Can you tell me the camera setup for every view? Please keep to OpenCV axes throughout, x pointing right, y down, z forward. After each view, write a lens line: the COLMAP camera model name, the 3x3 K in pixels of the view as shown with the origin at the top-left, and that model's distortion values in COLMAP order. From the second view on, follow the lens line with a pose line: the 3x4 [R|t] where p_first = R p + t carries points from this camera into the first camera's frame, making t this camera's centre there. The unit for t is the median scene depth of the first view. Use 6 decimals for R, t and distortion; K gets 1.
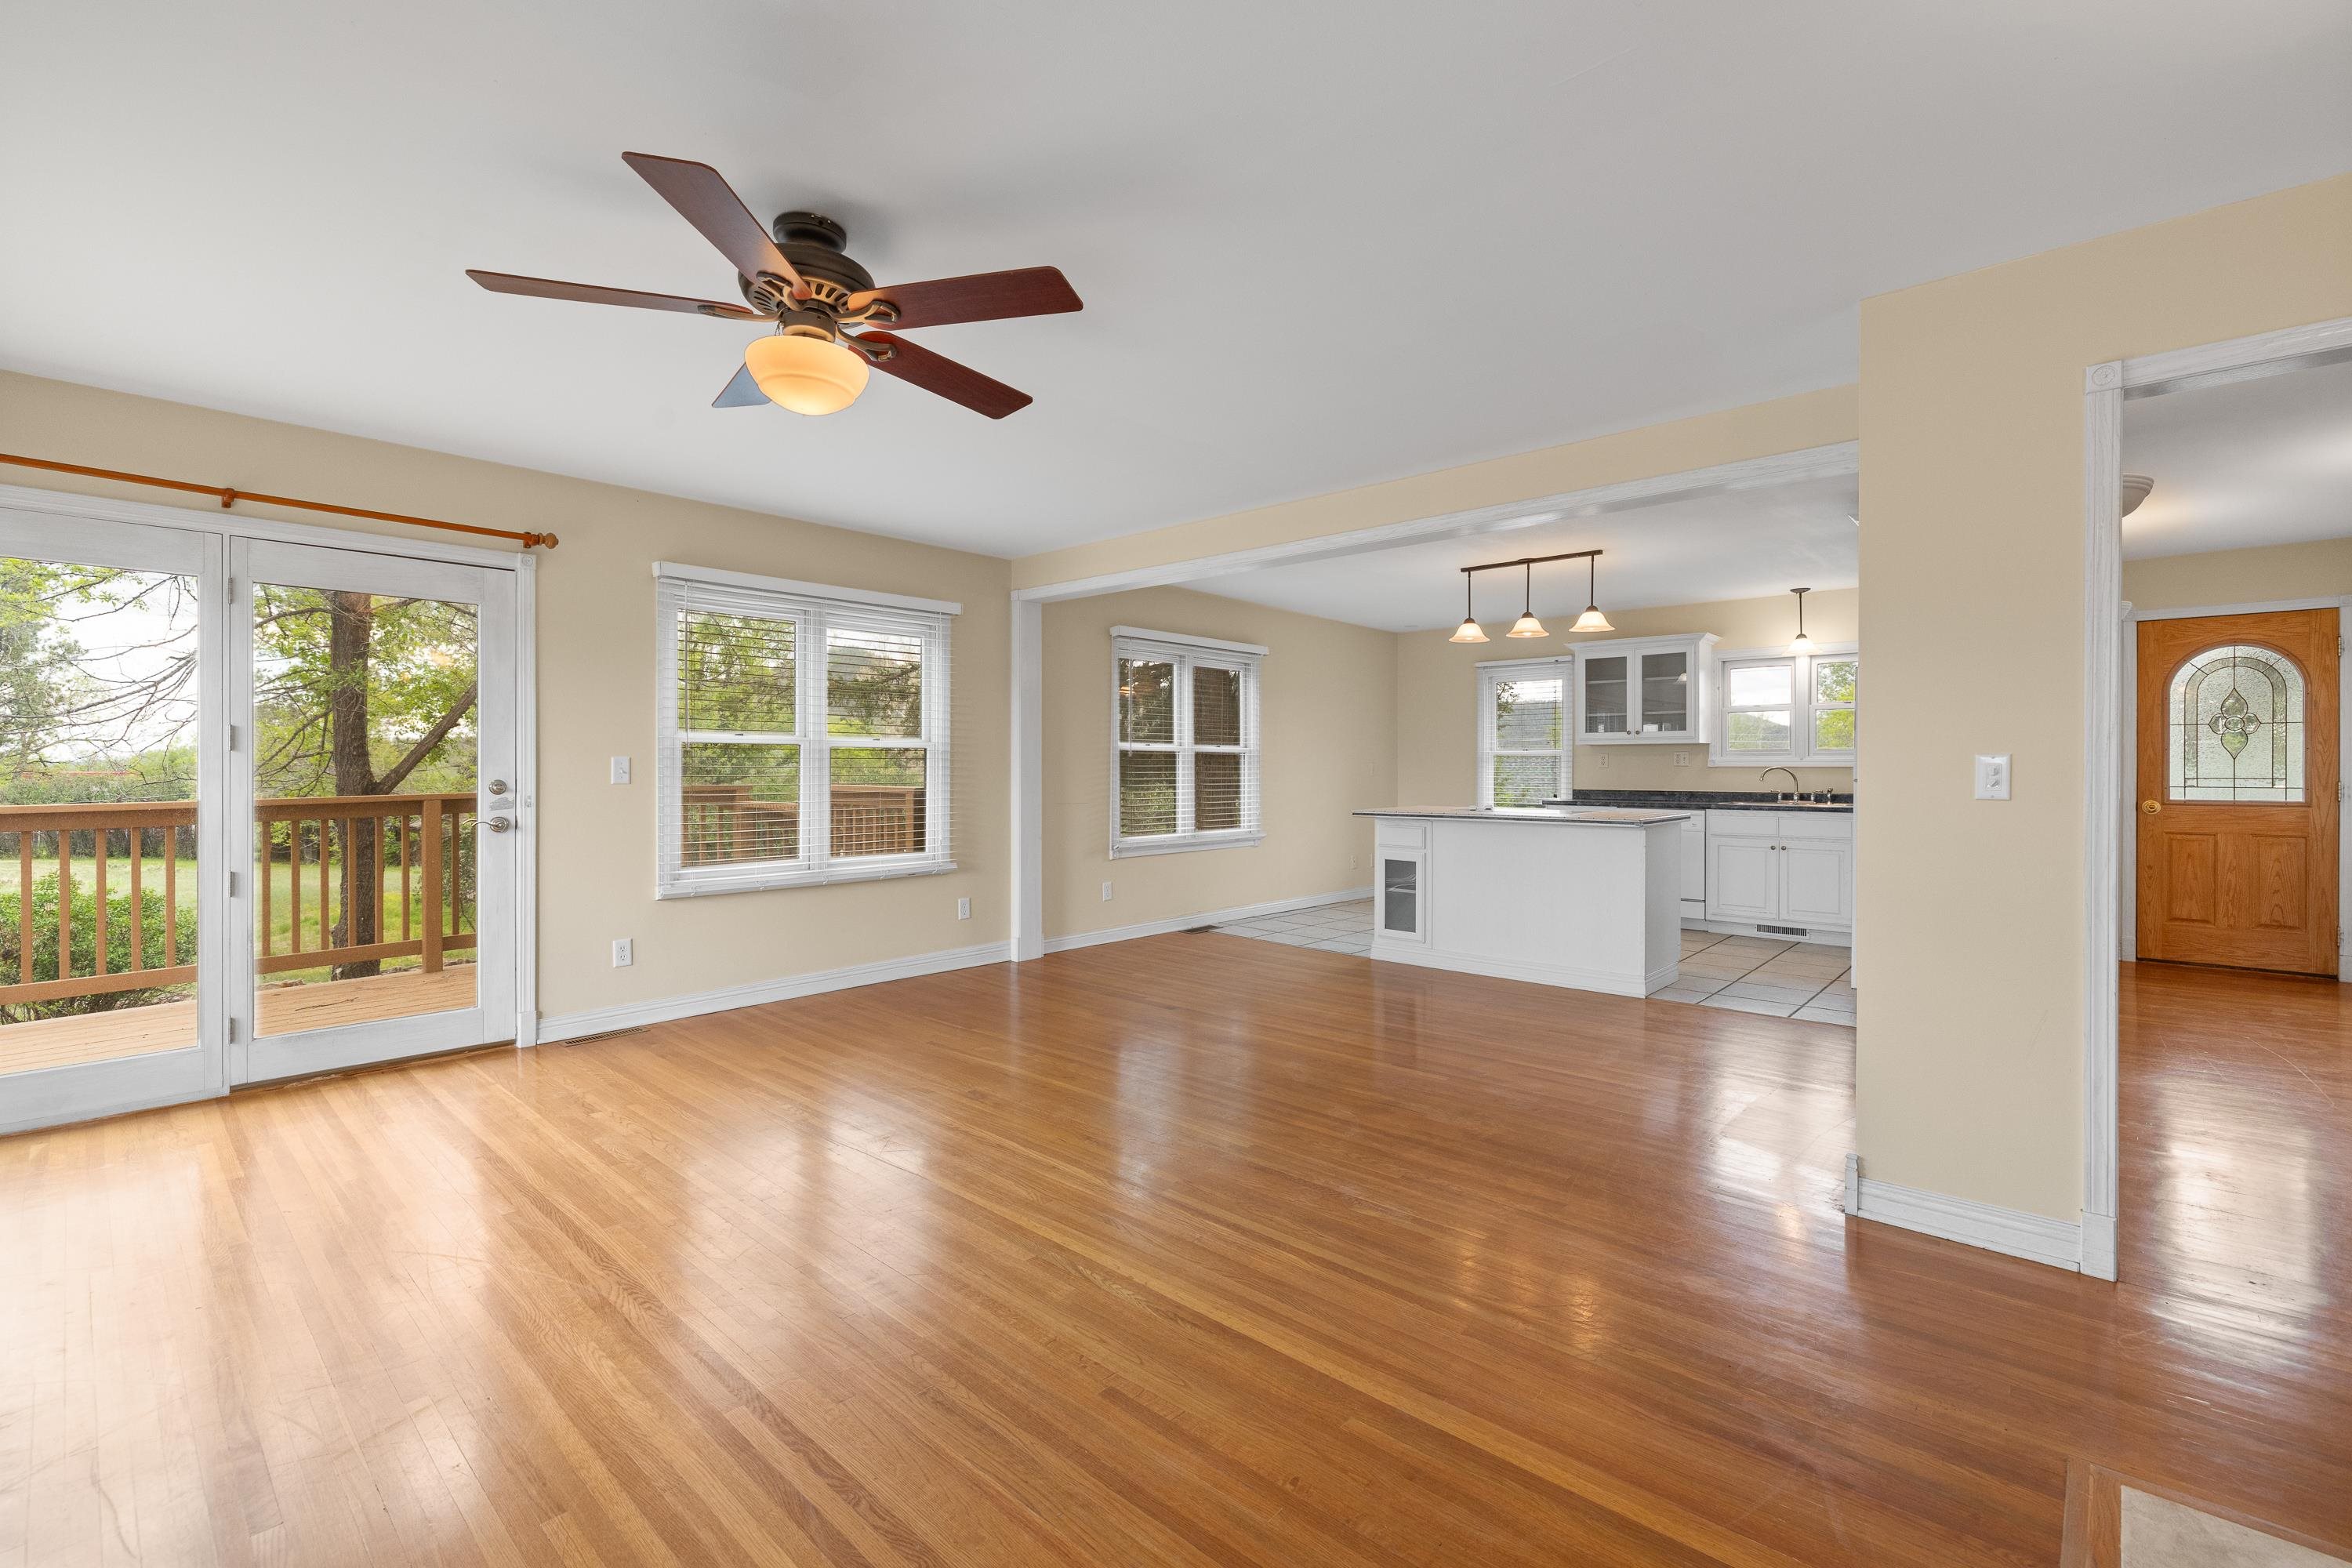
lens RADIAL K [[1016.0, 0, 1181.9], [0, 1016.0, 779.0], [0, 0, 1]] dist [-0.004360, -0.000069]
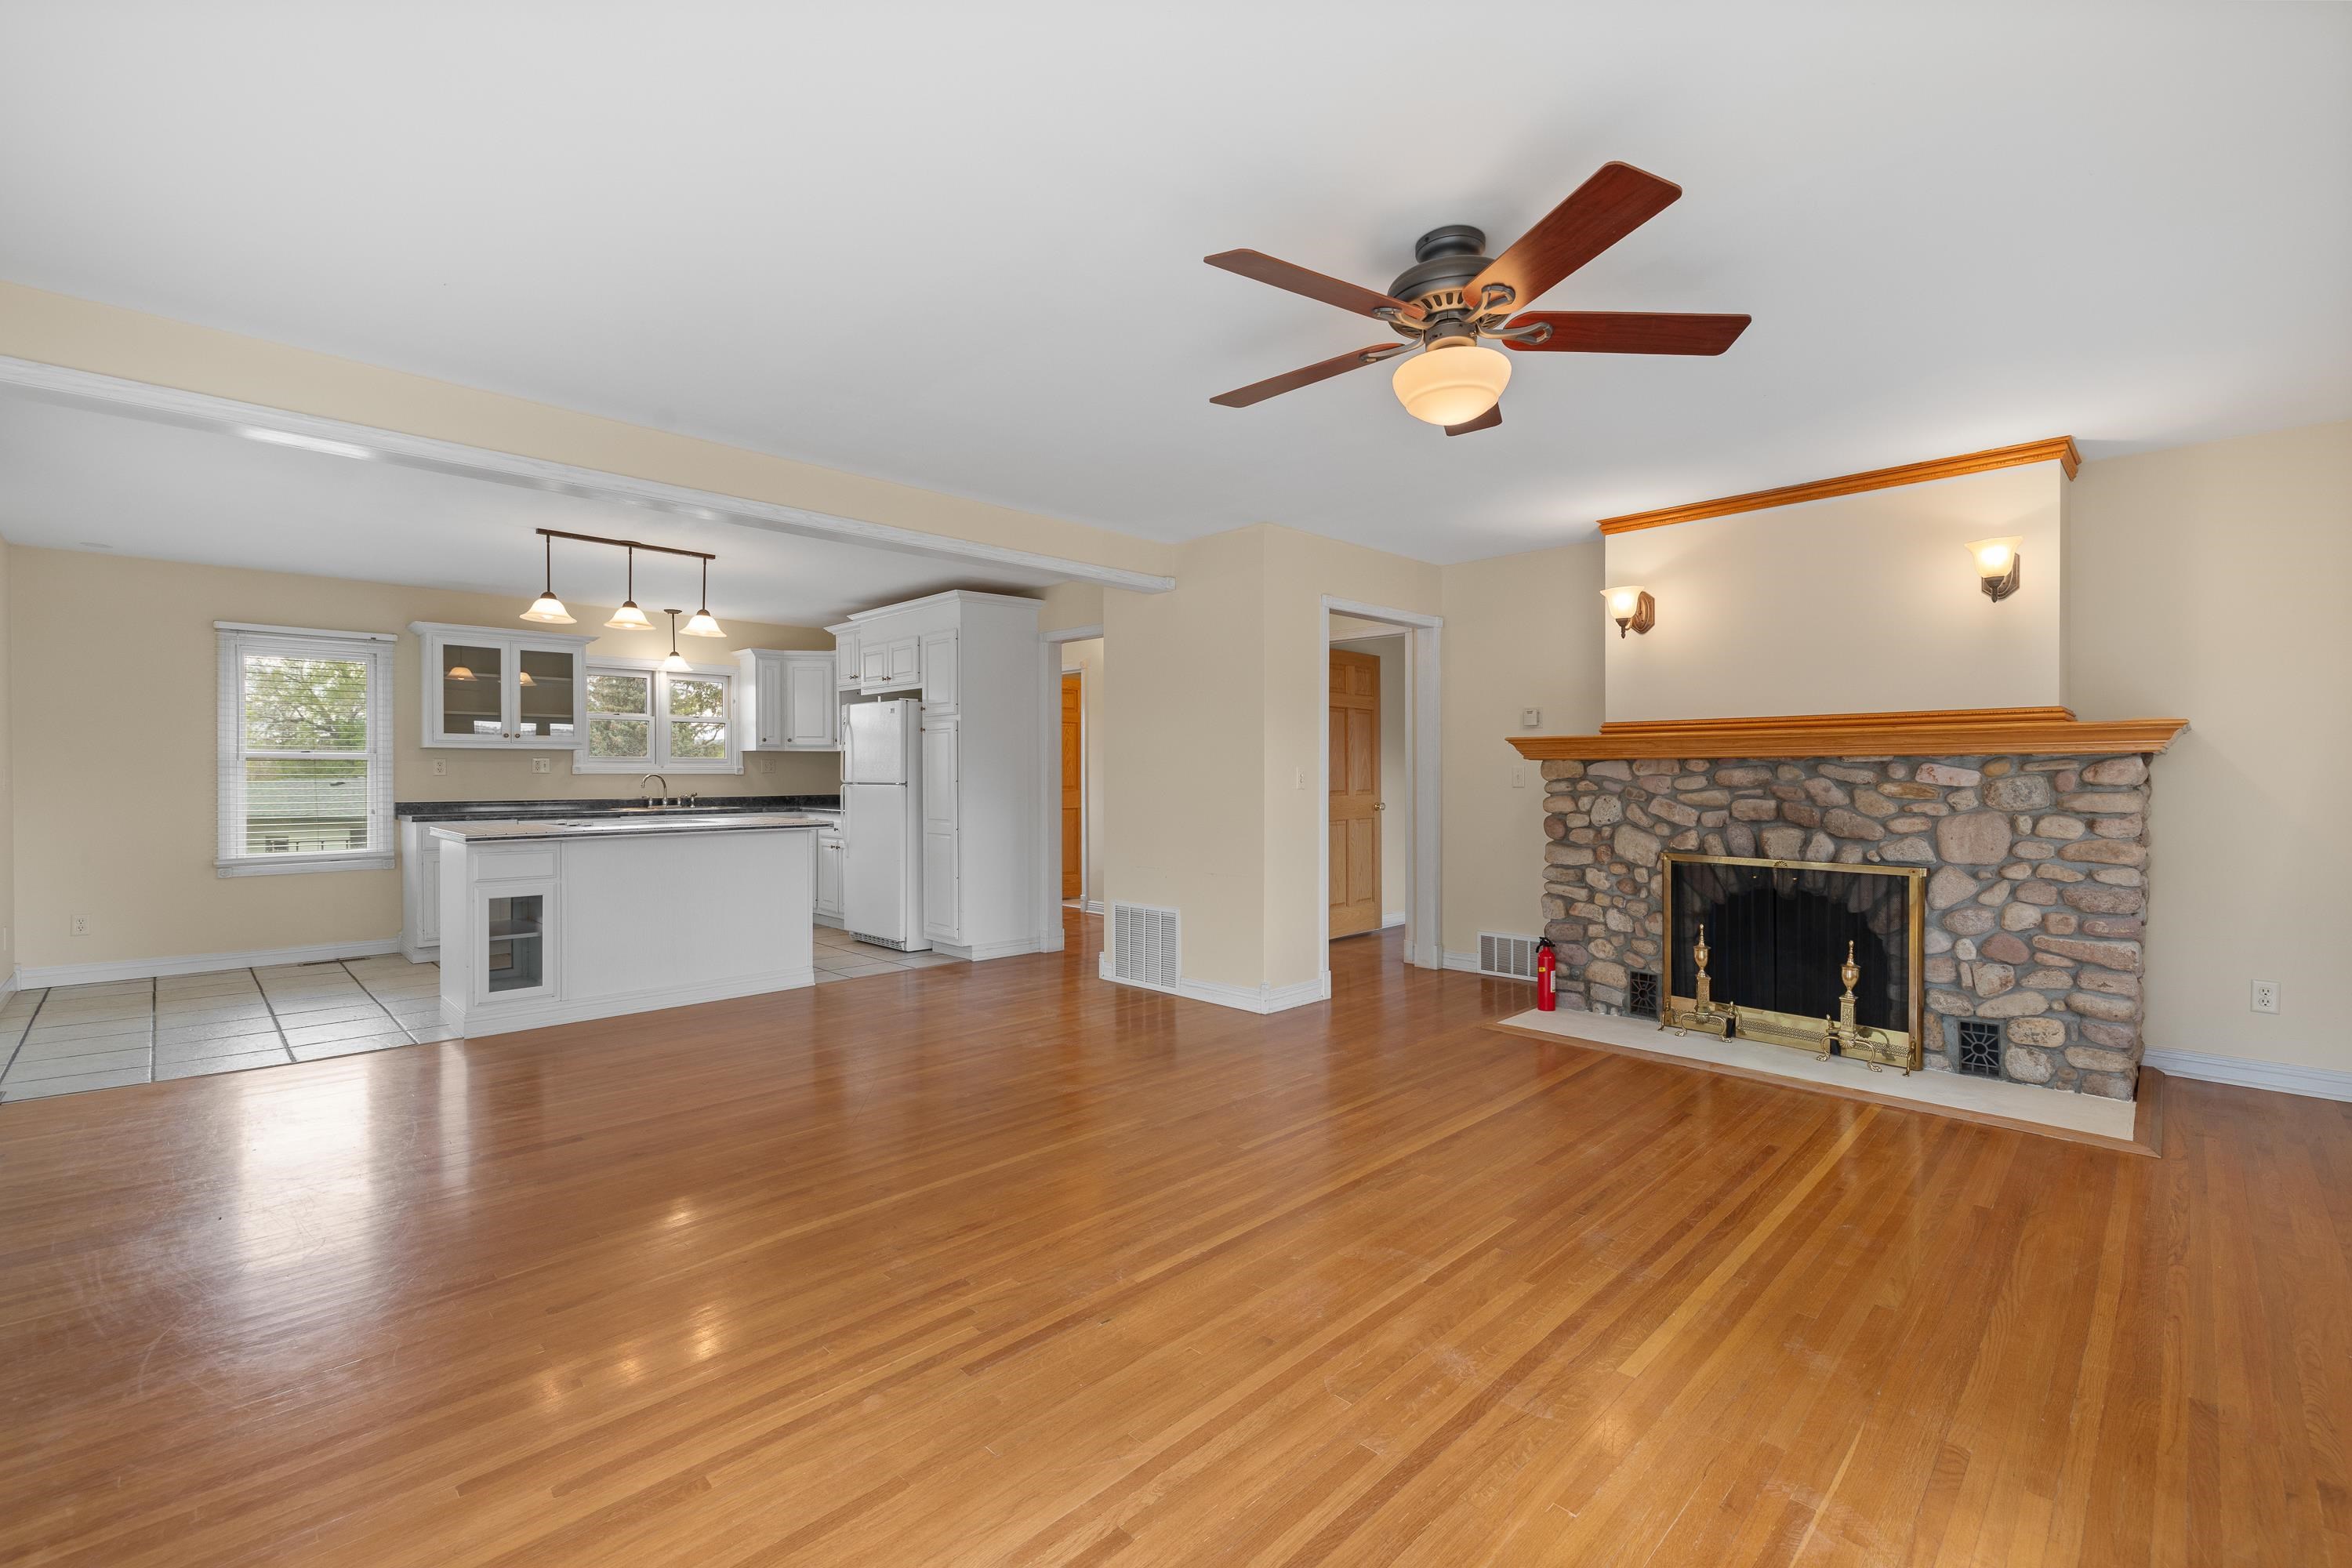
lens RADIAL K [[1016.0, 0, 1197.3], [0, 1016.0, 778.4], [0, 0, 1]] dist [-0.004360, -0.000069]
pose [[0.037044, -0.002934, 0.999309, -0.824687], [0.010746, 0.999939, 0.002538, -0.007188], [-0.999256, 0.010645, 0.037073, 0.719248]]
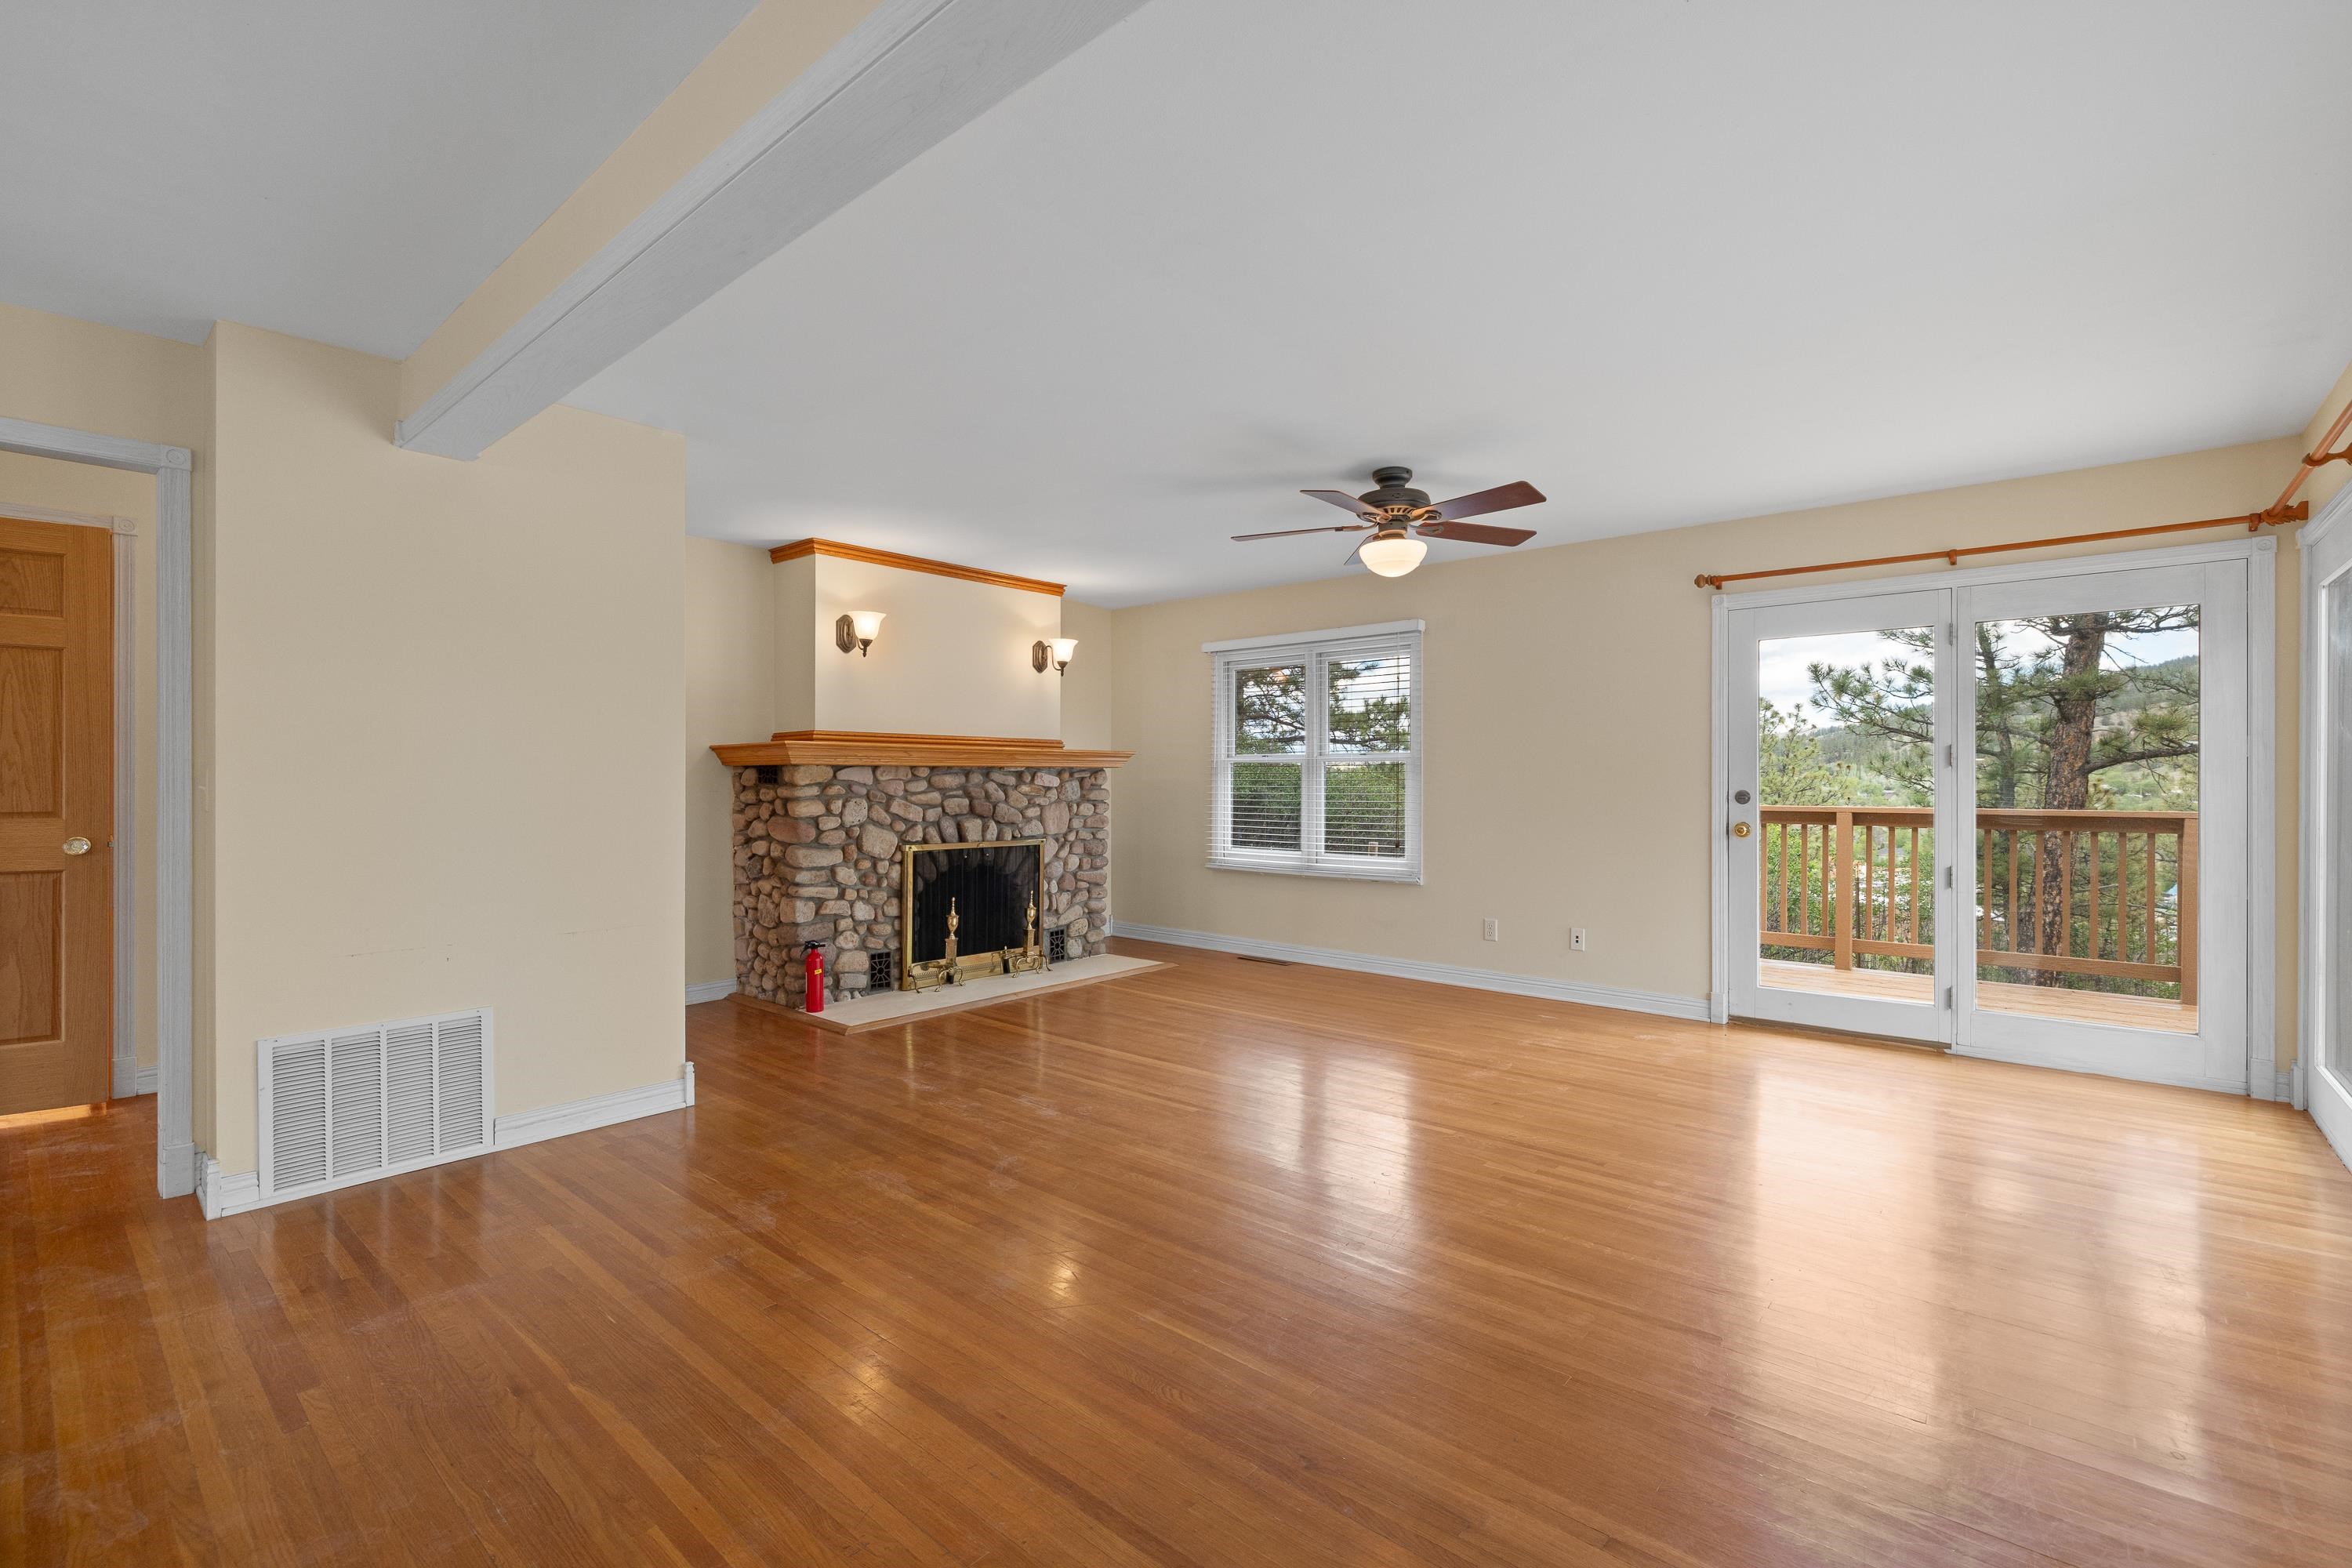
lens RADIAL K [[1016.0, 0, 1189.7], [0, 1016.0, 781.2], [0, 0, 1]] dist [-0.004360, -0.000069]
pose [[-0.999427, -0.000374, -0.033837, 0.025325], [-0.000757, 0.999936, 0.011311, -0.016286], [0.033831, 0.011330, -0.999363, 1.628444]]
